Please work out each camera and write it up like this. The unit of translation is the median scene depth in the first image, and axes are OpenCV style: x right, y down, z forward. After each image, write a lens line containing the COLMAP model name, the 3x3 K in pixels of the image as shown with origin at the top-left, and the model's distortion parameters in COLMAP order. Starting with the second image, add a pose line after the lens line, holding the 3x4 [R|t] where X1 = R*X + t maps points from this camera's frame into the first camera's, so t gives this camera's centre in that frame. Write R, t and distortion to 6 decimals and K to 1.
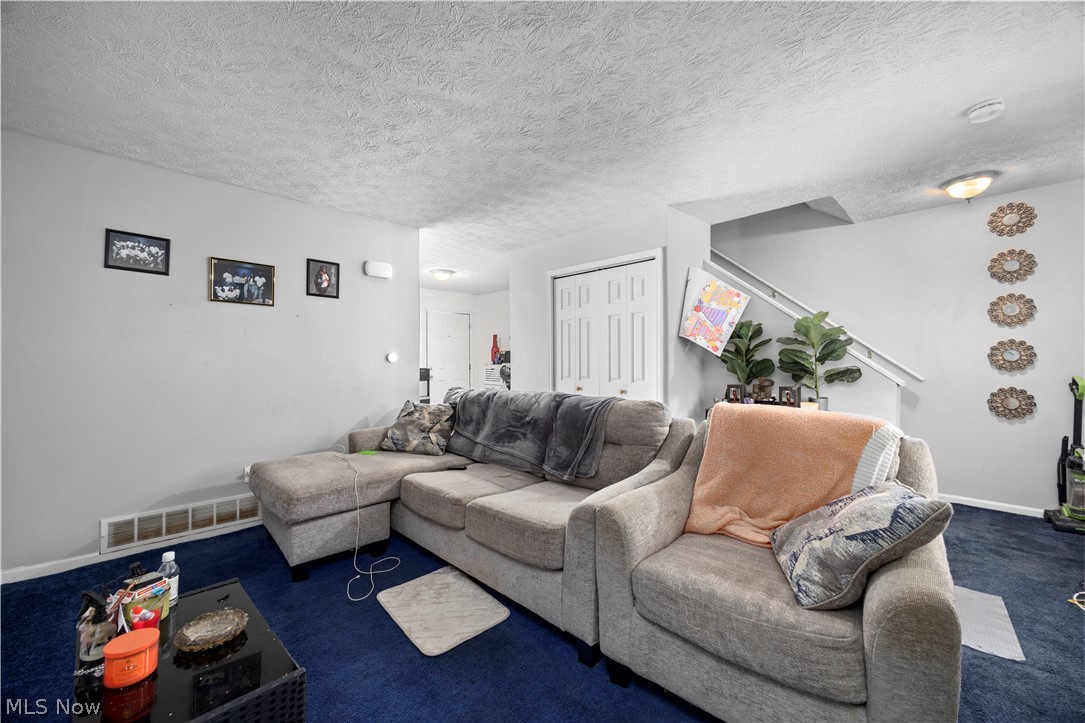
lens RADIAL K [[429.7, 0, 539.3], [0, 429.7, 356.8], [0, 0, 1]] dist [-0.002039, -0.000165]
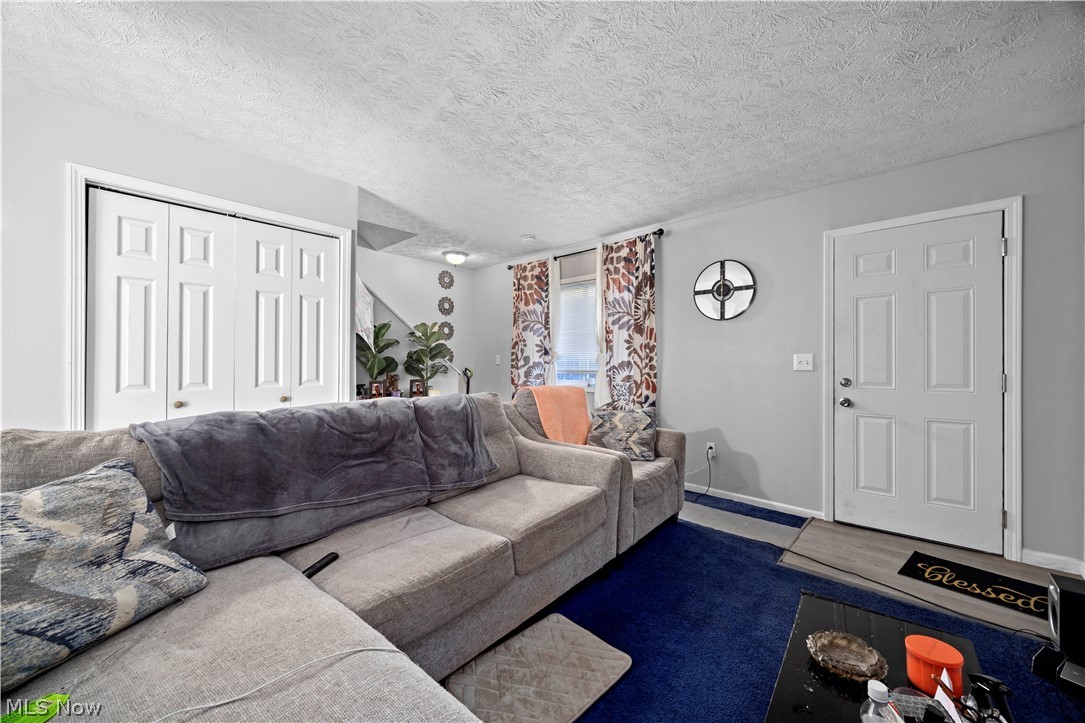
lens RADIAL K [[429.7, 0, 539.3], [0, 429.7, 360.0], [0, 0, 1]] dist [-0.002039, -0.000165]
pose [[-0.089704, 0.000705, 0.995968, -0.701215], [-0.015833, 0.999872, -0.002133, 0.009795], [-0.995843, -0.015960, -0.089681, 0.758069]]
